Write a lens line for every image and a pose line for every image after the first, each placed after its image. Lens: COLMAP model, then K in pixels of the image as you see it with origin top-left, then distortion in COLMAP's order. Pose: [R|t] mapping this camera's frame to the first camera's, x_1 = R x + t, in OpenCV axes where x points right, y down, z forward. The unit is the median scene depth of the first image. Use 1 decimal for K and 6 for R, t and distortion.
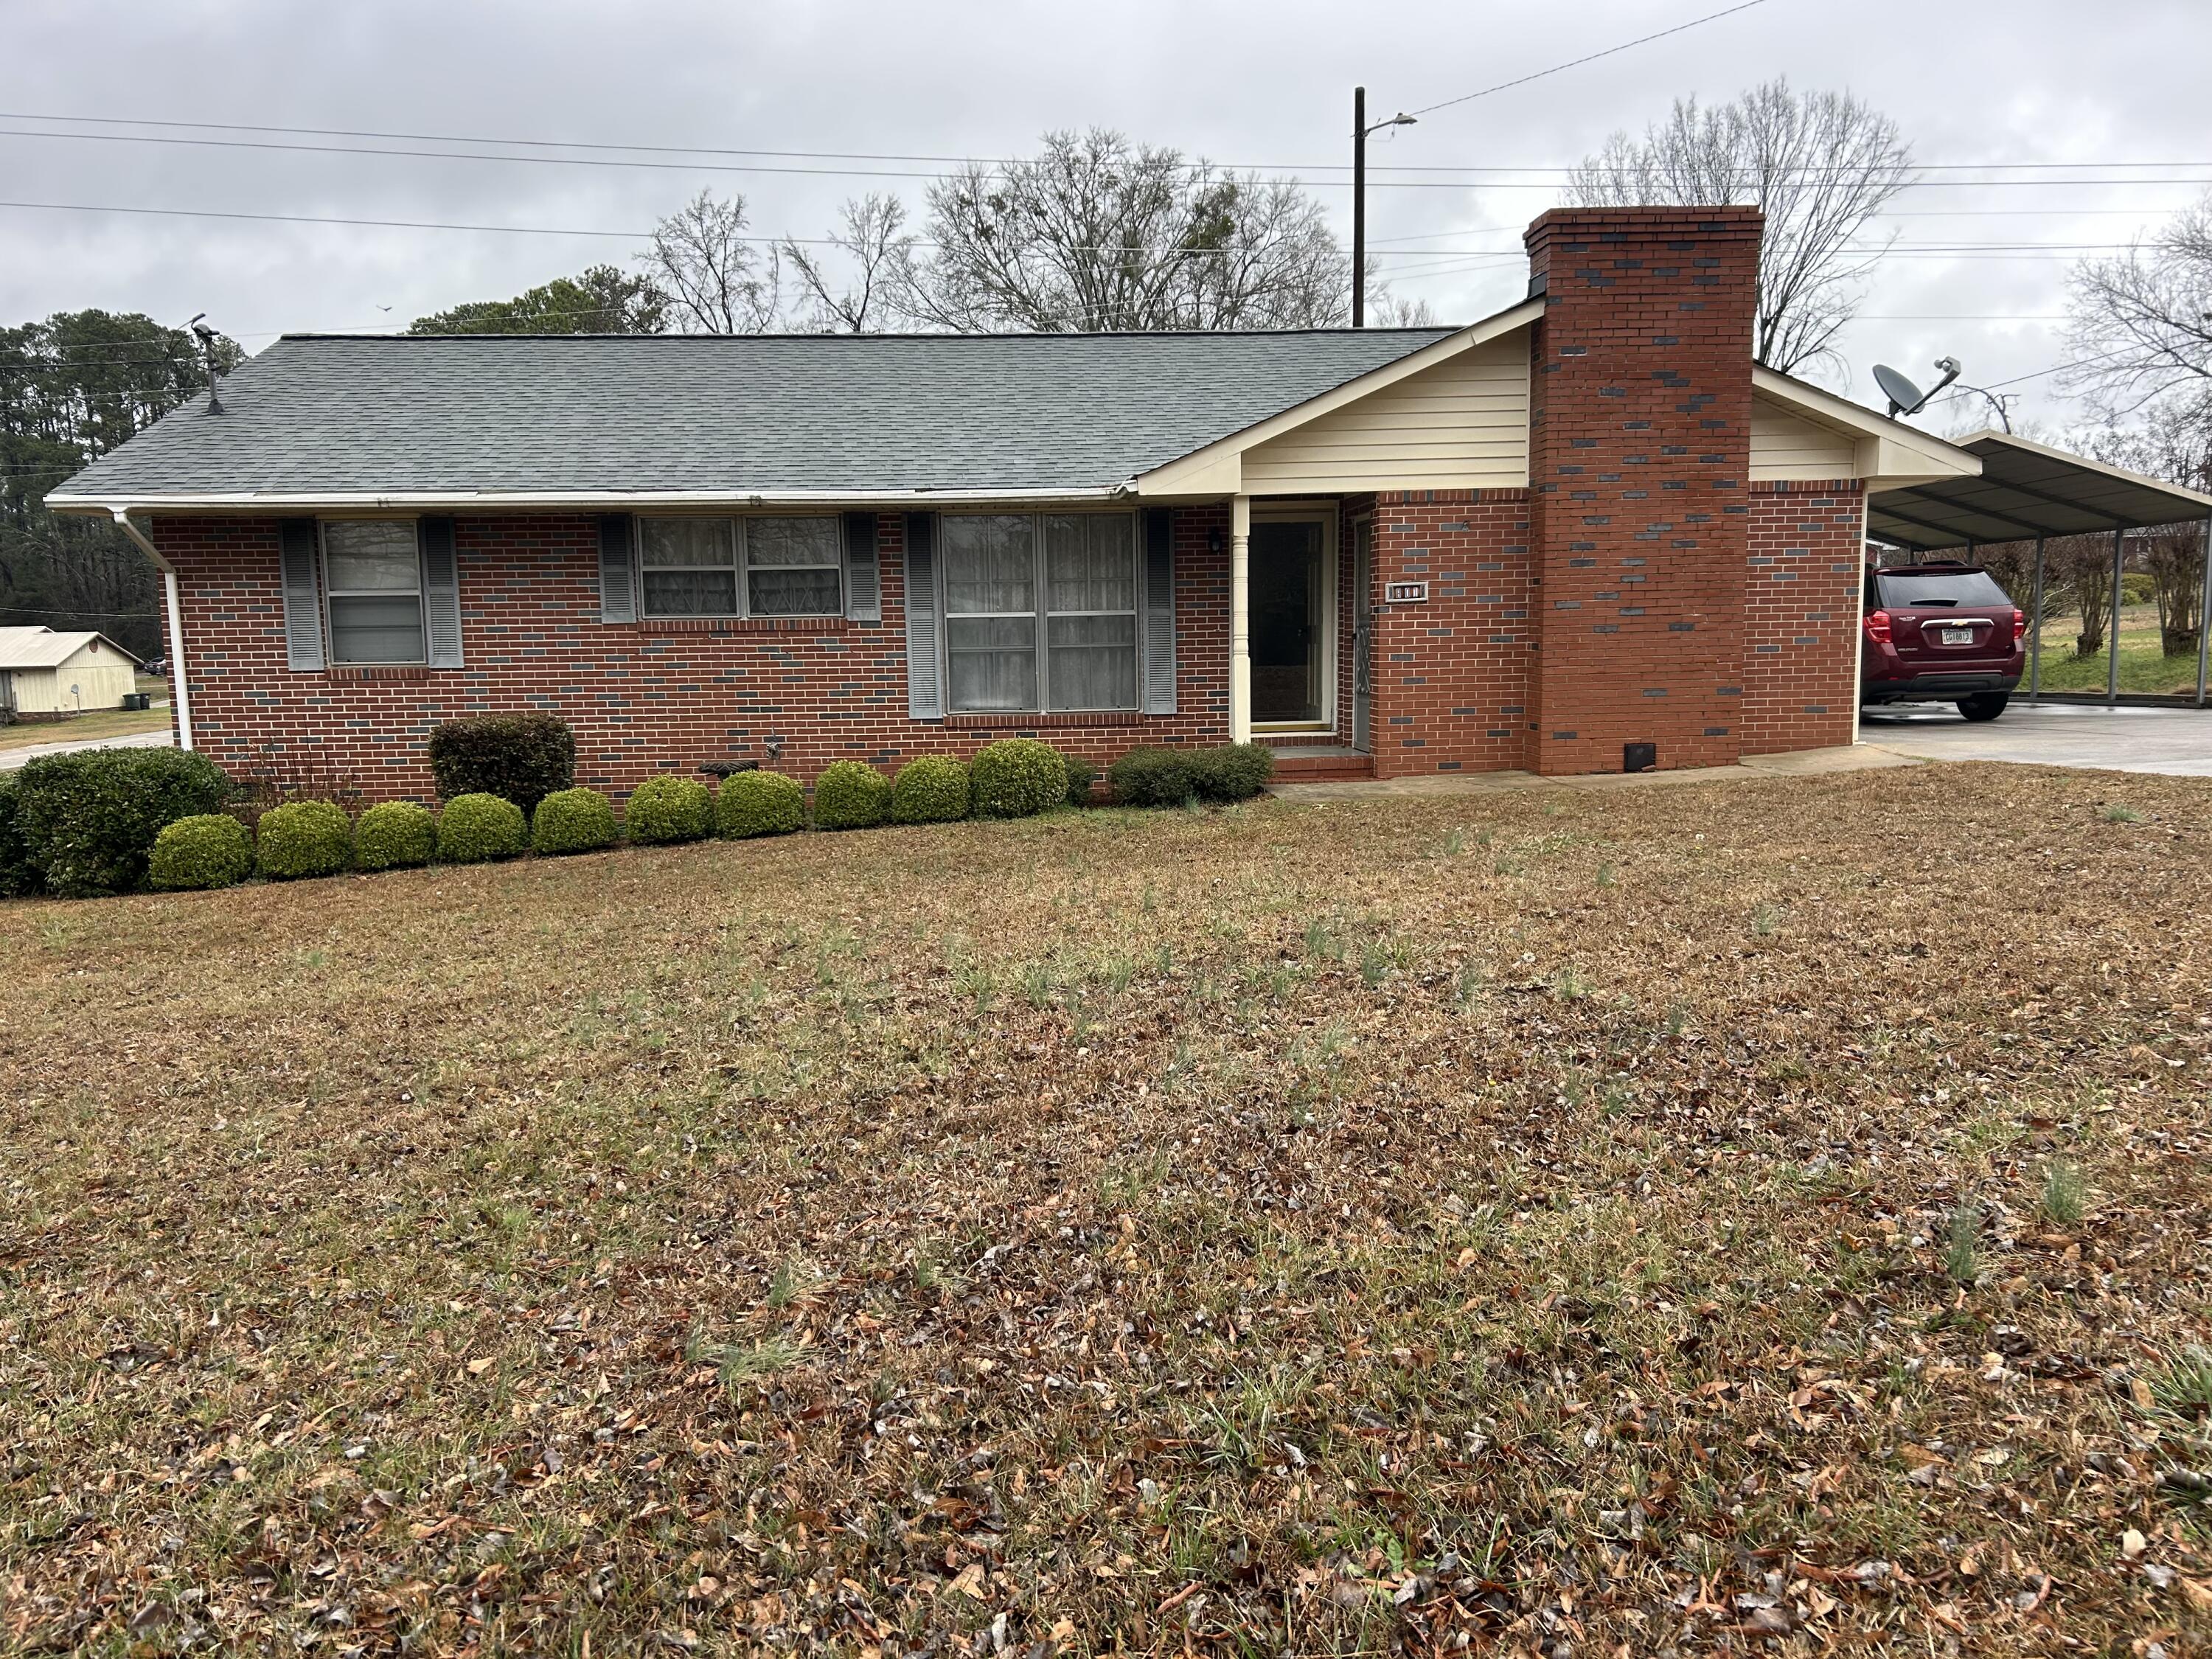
lens RADIAL K [[1649.2, 0, 1113.3], [0, 1649.2, 838.4], [0, 0, 1]] dist [0.090809, -0.095689]
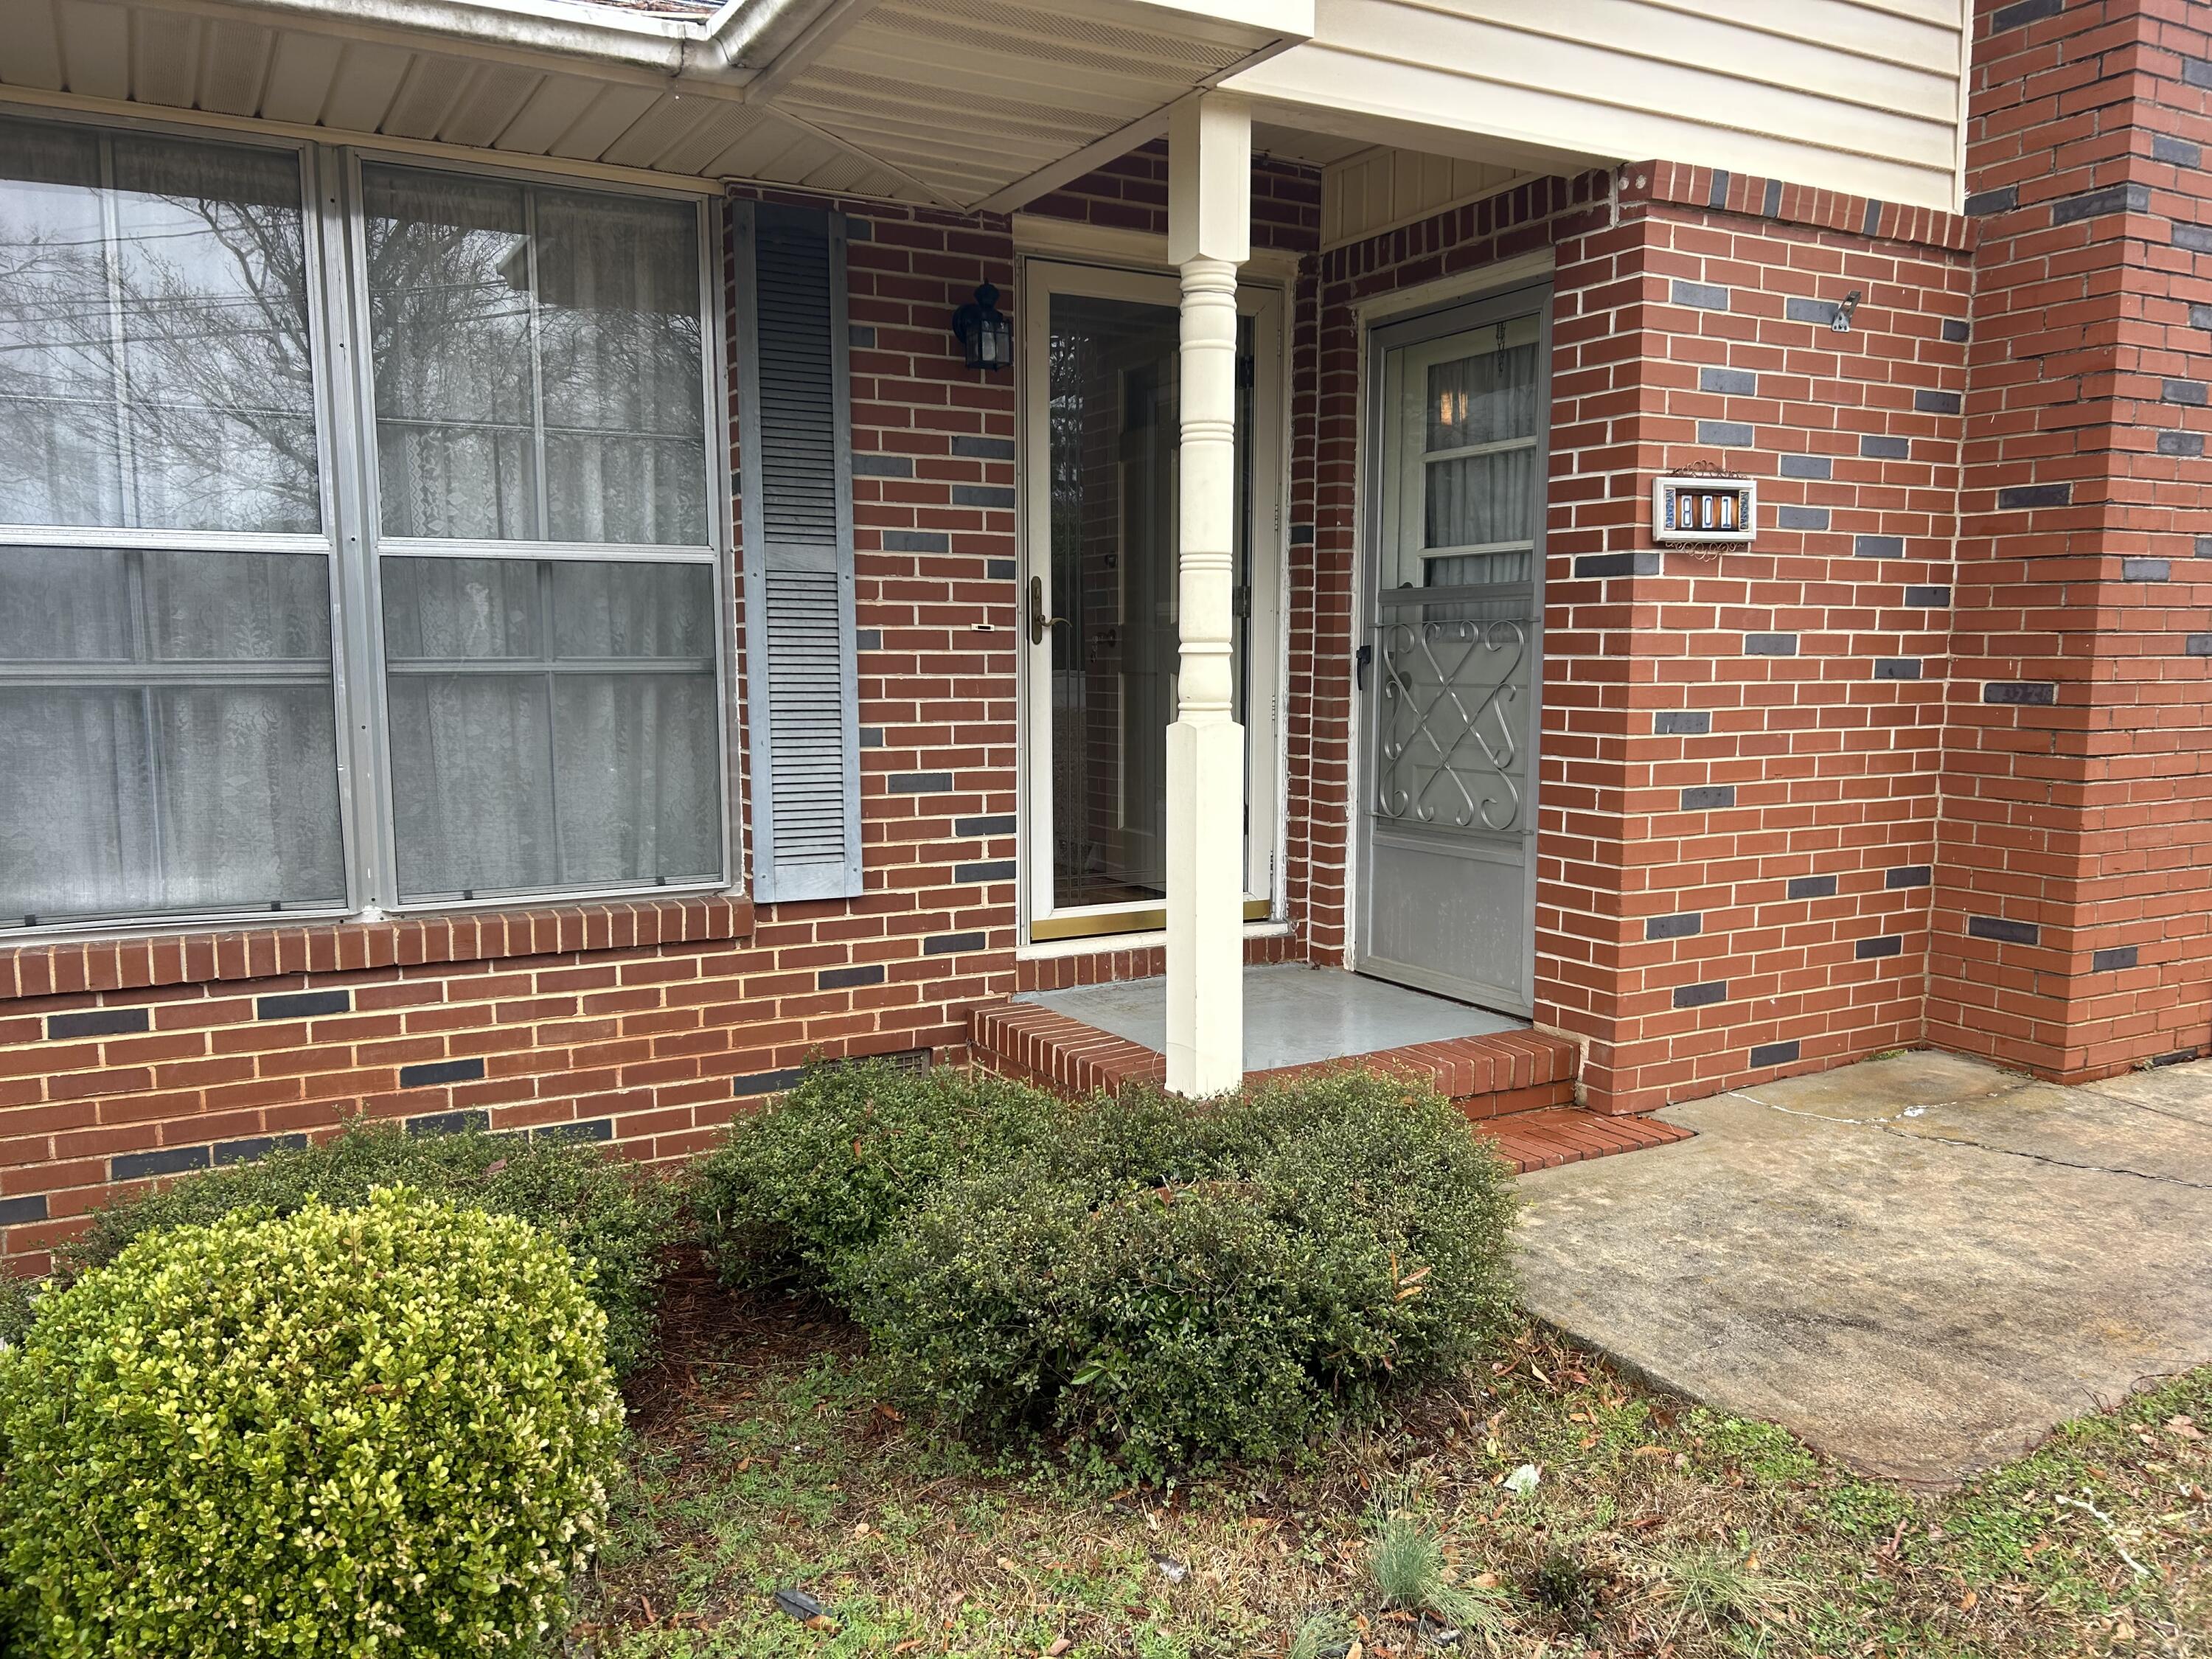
lens RADIAL K [[1649.2, 0, 1113.3], [0, 1649.2, 838.4], [0, 0, 1]] dist [0.090809, -0.095689]
pose [[0.903146, -0.028281, 0.428401, -0.053591], [0.034868, 0.999364, -0.007534, -0.088495], [-0.427915, 0.021742, 0.903557, 0.758589]]
